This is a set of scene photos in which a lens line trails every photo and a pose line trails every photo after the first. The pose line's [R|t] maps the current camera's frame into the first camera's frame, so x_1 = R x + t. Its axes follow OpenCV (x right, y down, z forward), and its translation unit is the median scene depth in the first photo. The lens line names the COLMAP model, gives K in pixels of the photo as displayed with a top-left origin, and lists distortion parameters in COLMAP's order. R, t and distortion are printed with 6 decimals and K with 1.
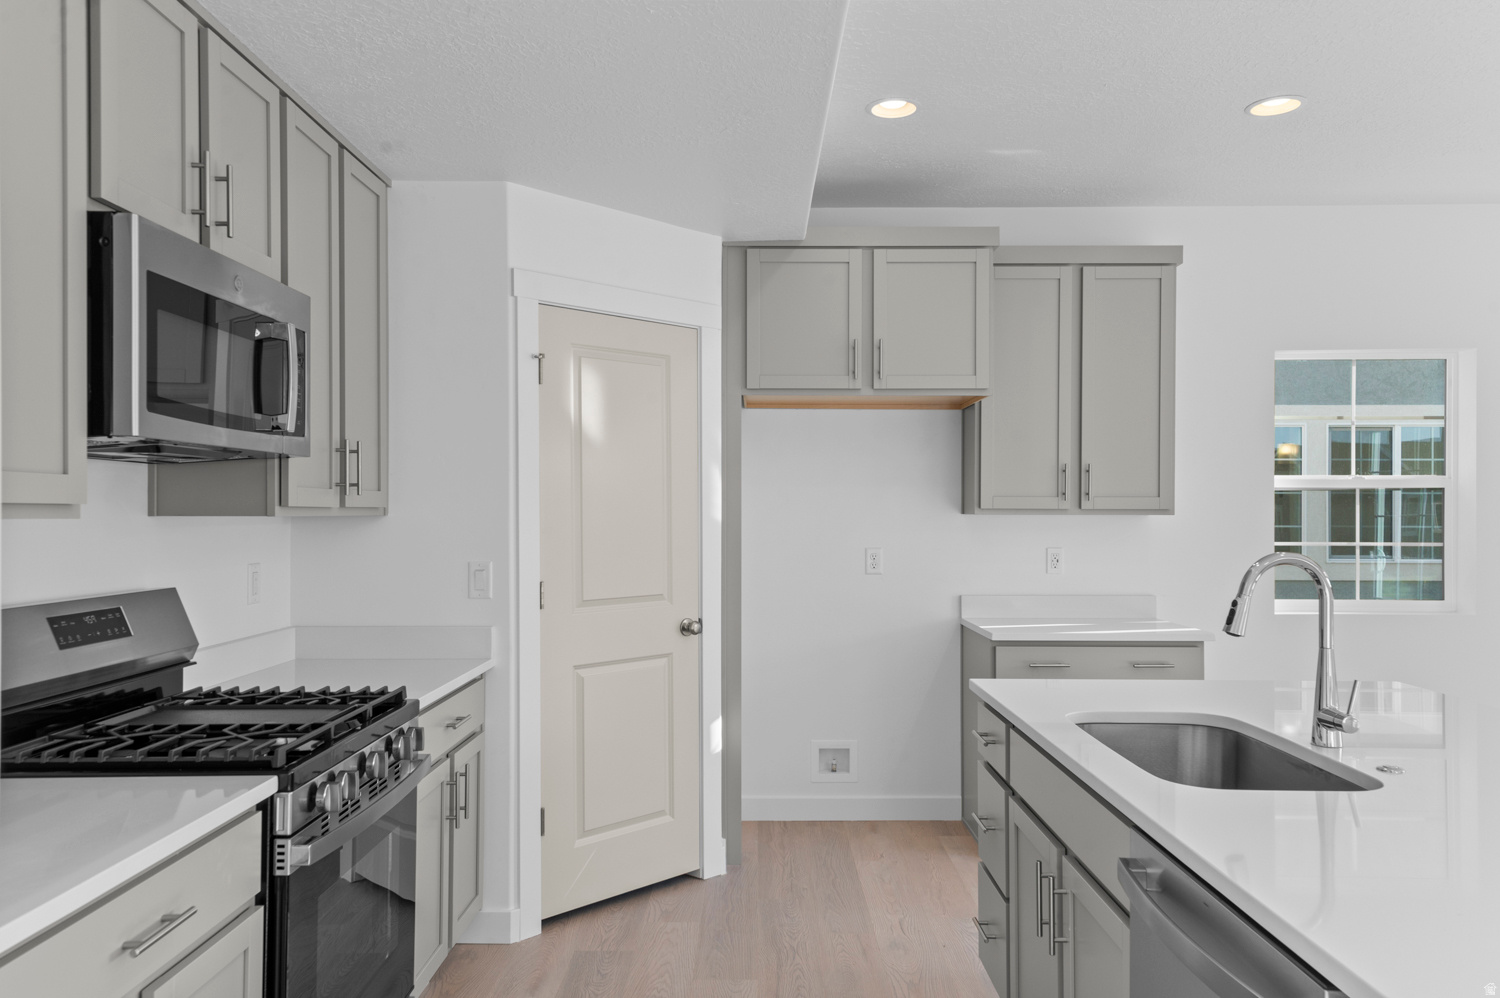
lens RADIAL K [[1106.1, 0, 750.0], [0, 1106.1, 499.0], [0, 0, 1]] dist [0.029791, -0.001148]
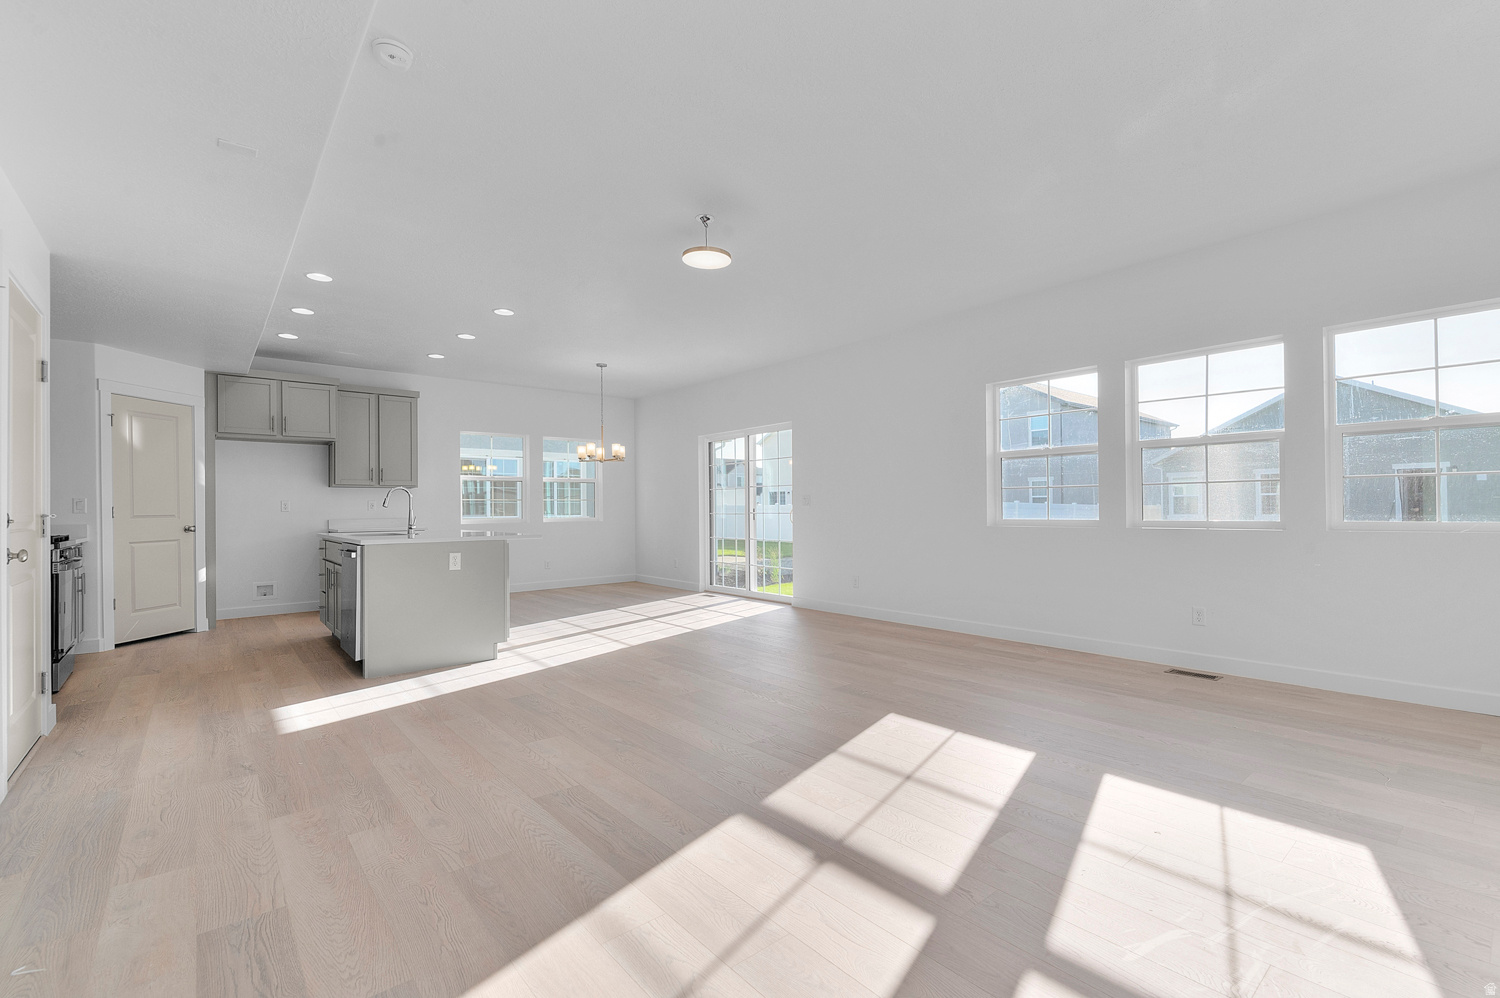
lens RADIAL K [[662.4, 0, 769.3], [0, 662.4, 505.1], [0, 0, 1]] dist [0.015225, -0.011554]
pose [[0.757780, -0.003408, 0.652501, -0.041742], [0.001474, 0.999993, 0.003512, 0.059021], [-0.652508, -0.001699, 0.757780, -0.928723]]
